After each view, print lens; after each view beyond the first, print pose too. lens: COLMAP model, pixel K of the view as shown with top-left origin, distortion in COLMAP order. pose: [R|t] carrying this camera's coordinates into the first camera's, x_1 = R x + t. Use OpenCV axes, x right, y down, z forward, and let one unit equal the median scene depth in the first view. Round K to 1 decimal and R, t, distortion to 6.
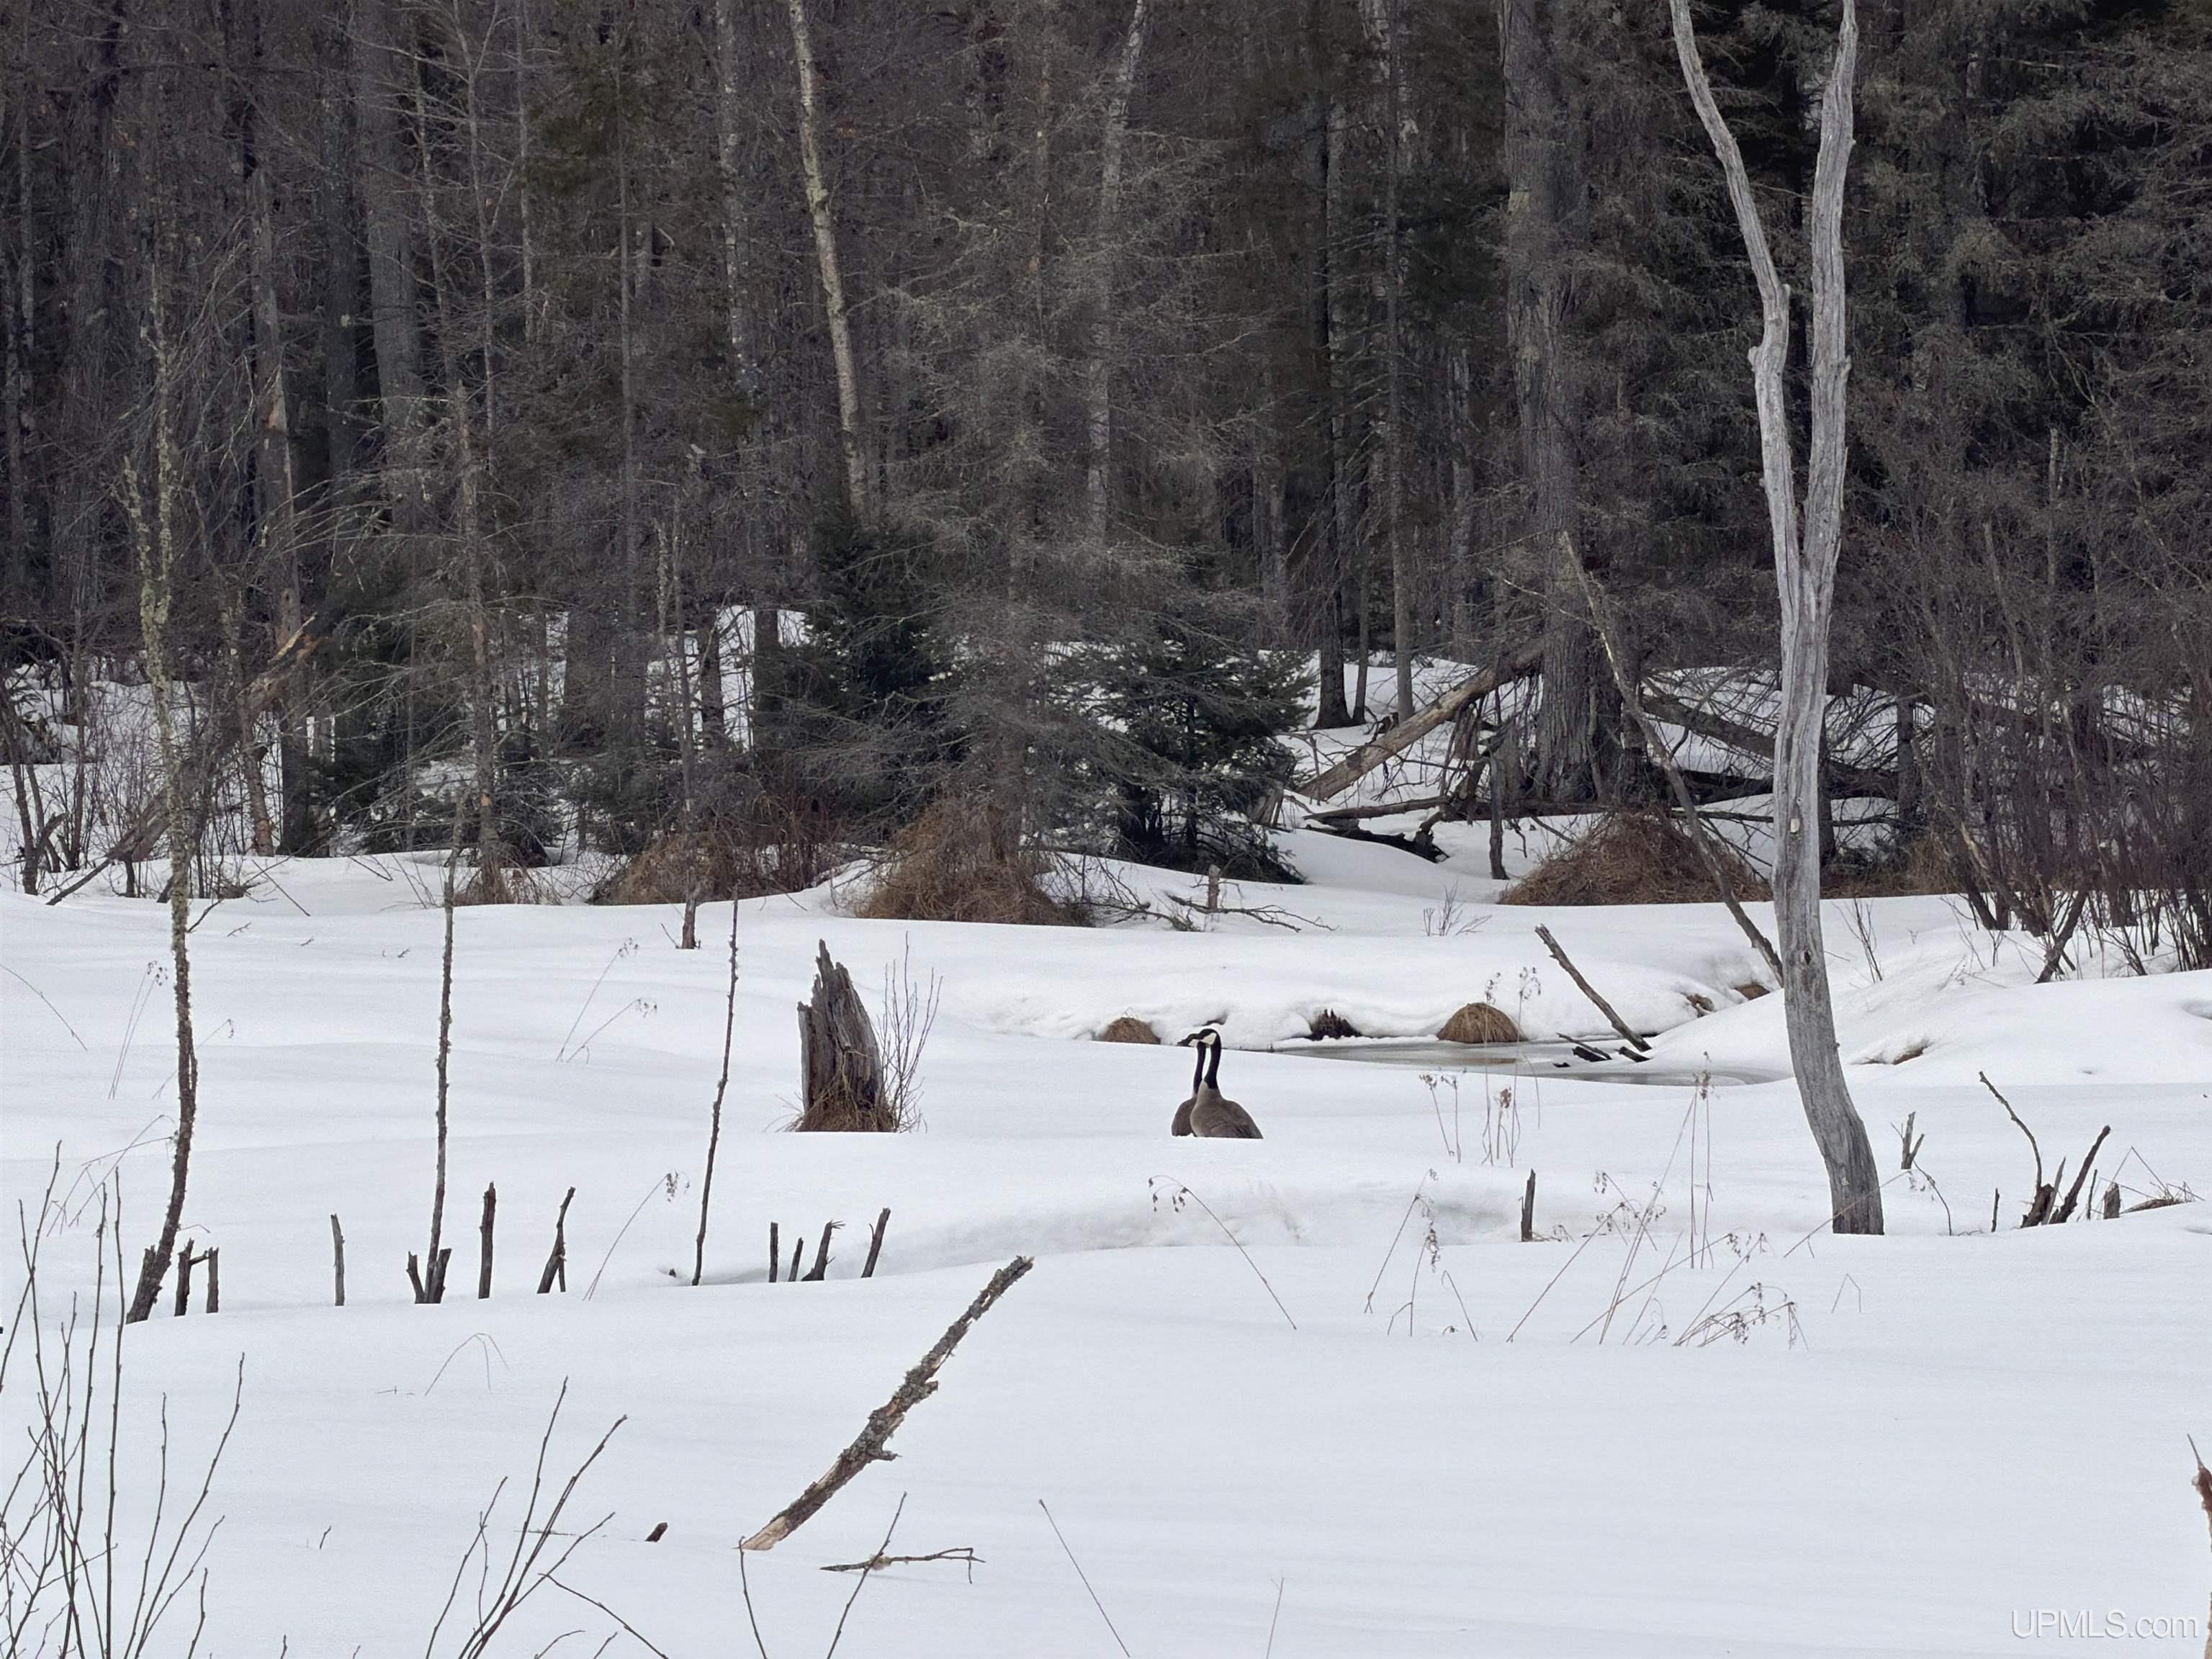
lens RADIAL K [[13320.9, 0, 1106.0], [0, 13320.9, 829.5], [0, 0, 1]] dist [0.235610, -2.214191]
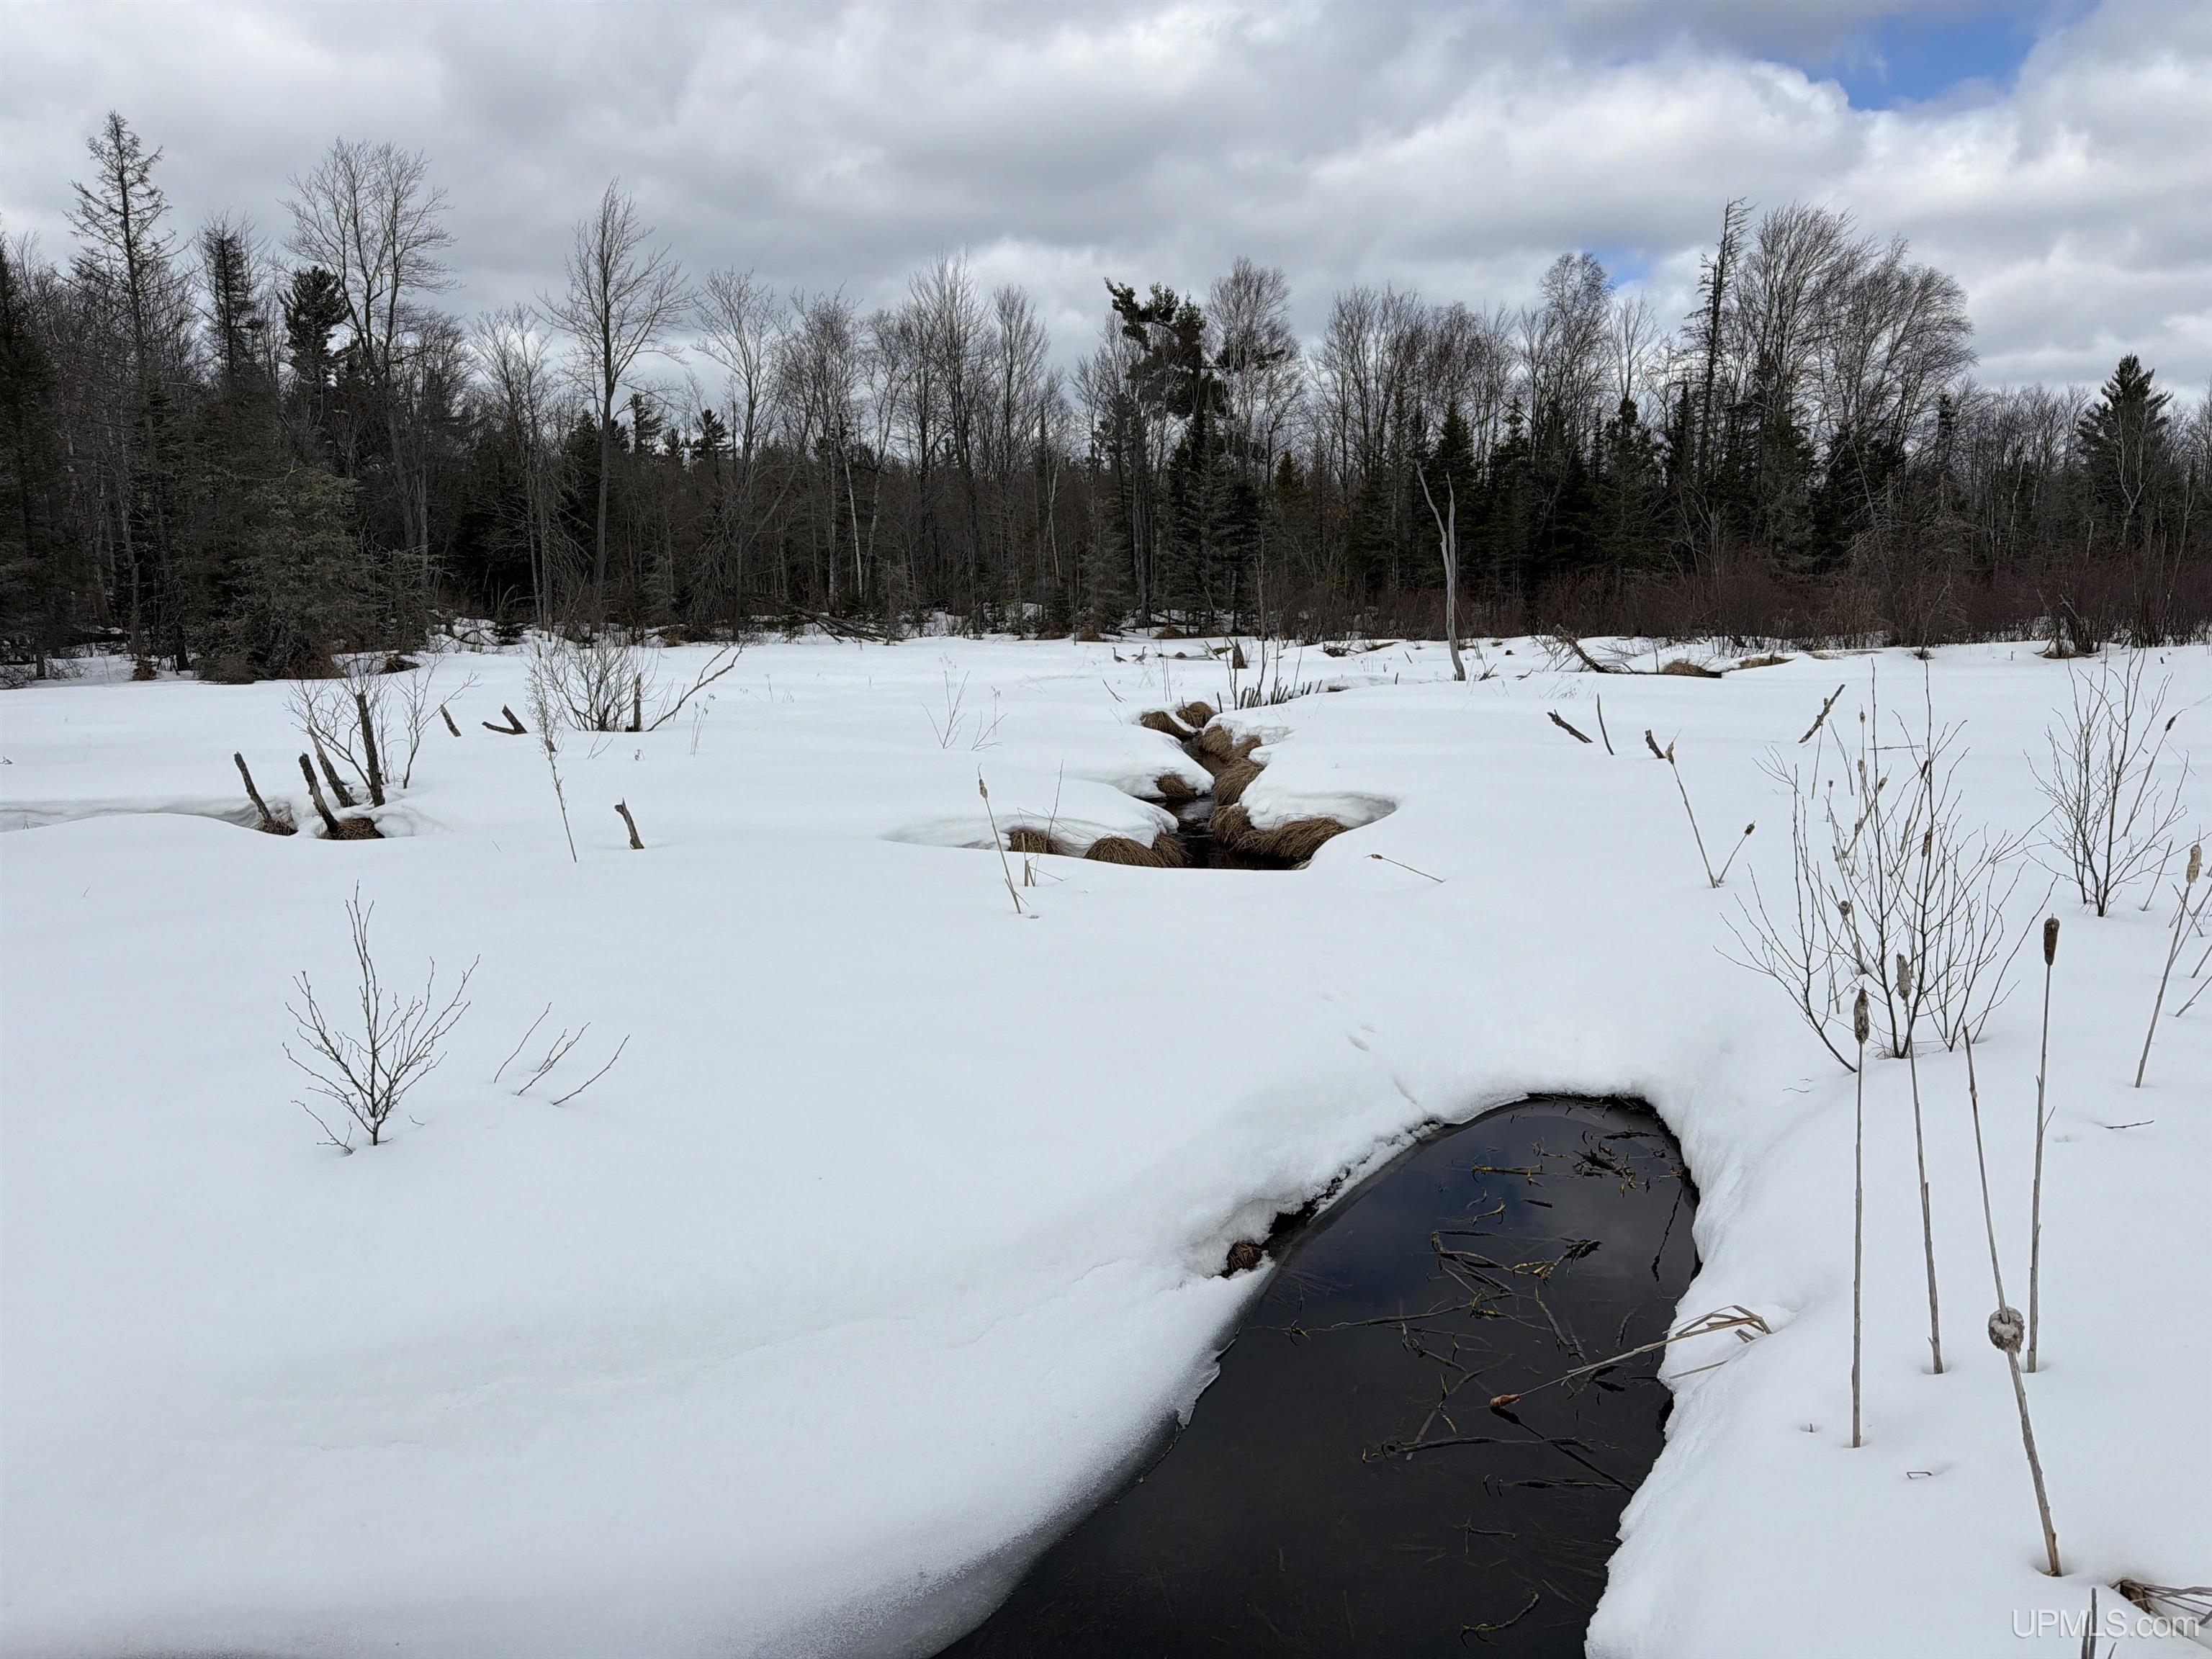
lens RADIAL K [[1514.2, 0, 1125.5], [0, 1514.2, 872.1], [0, 0, 1]] dist [0.109626, -0.171555]
pose [[0.988369, -0.029993, 0.149086, -0.123391], [0.006879, 0.988172, 0.153196, 0.004164], [-0.151917, -0.150389, 0.976885, 0.149262]]
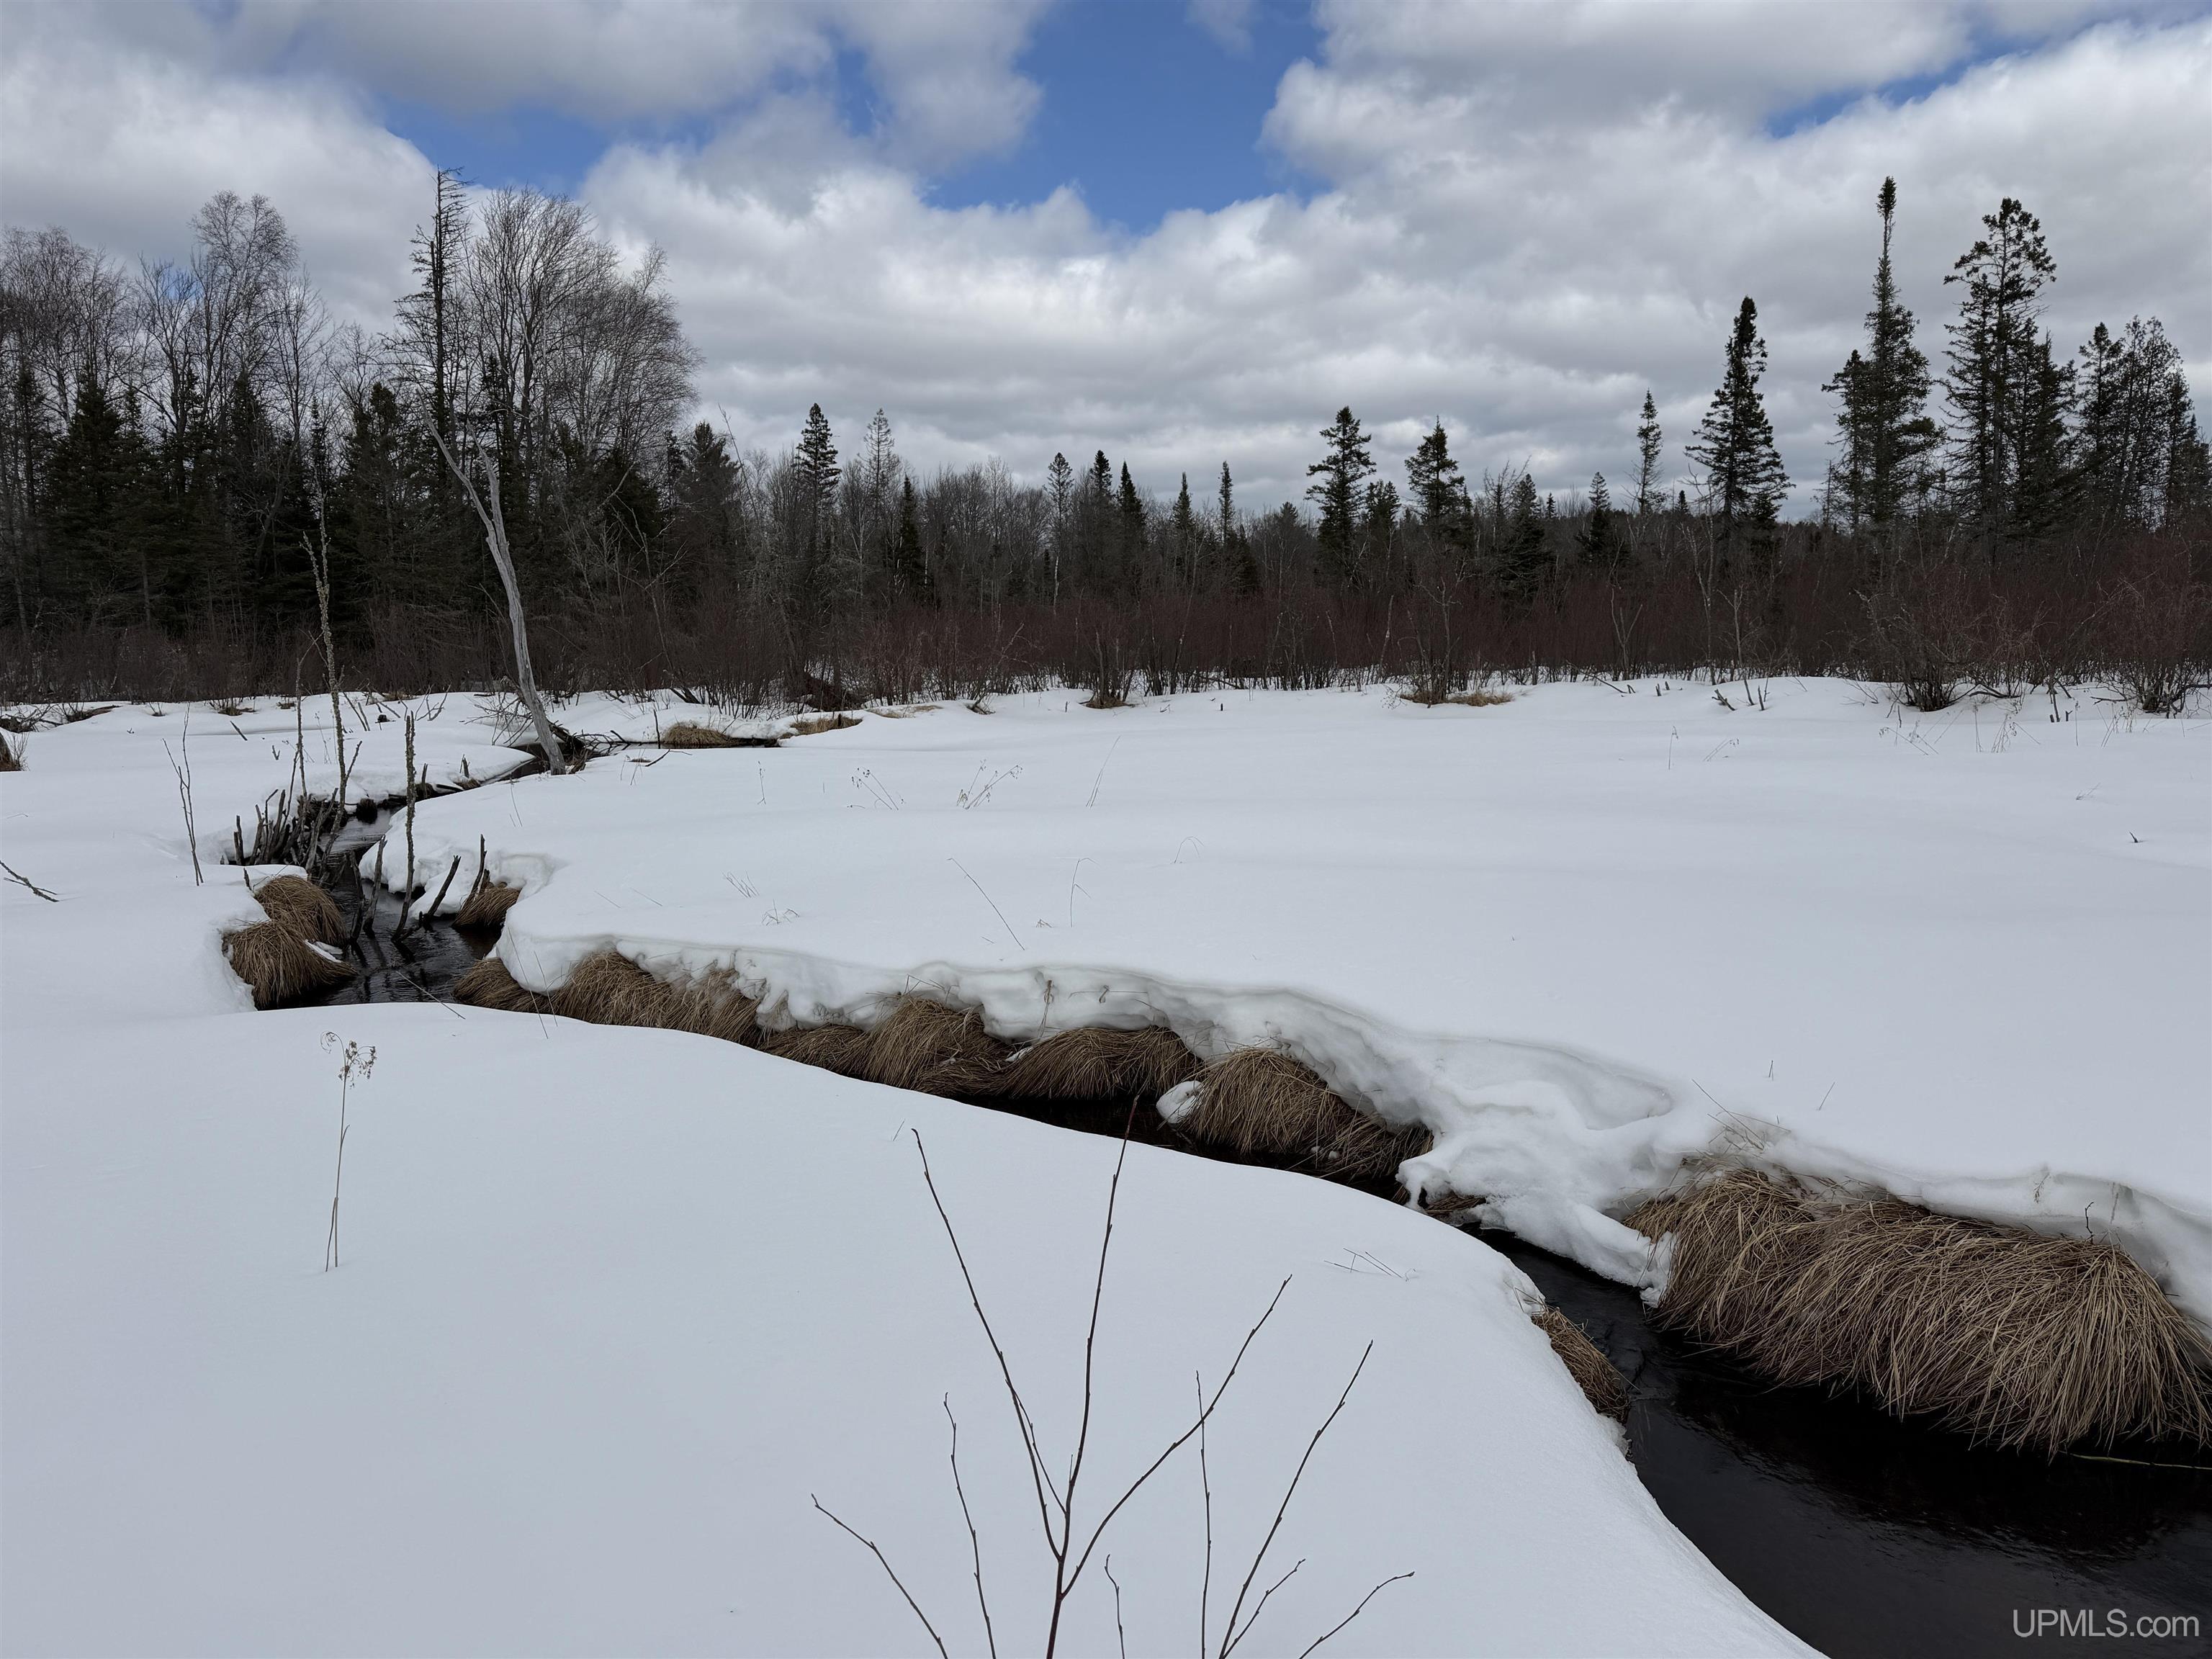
lens RADIAL K [[1518.1, 0, 1116.2], [0, 1518.1, 813.1], [0, 0, 1]] dist [0.132305, -0.176672]
pose [[0.509082, -0.096876, 0.855249, -0.135389], [0.023122, 0.994826, 0.098923, 0.000828], [-0.860407, -0.030584, 0.508688, 0.345585]]
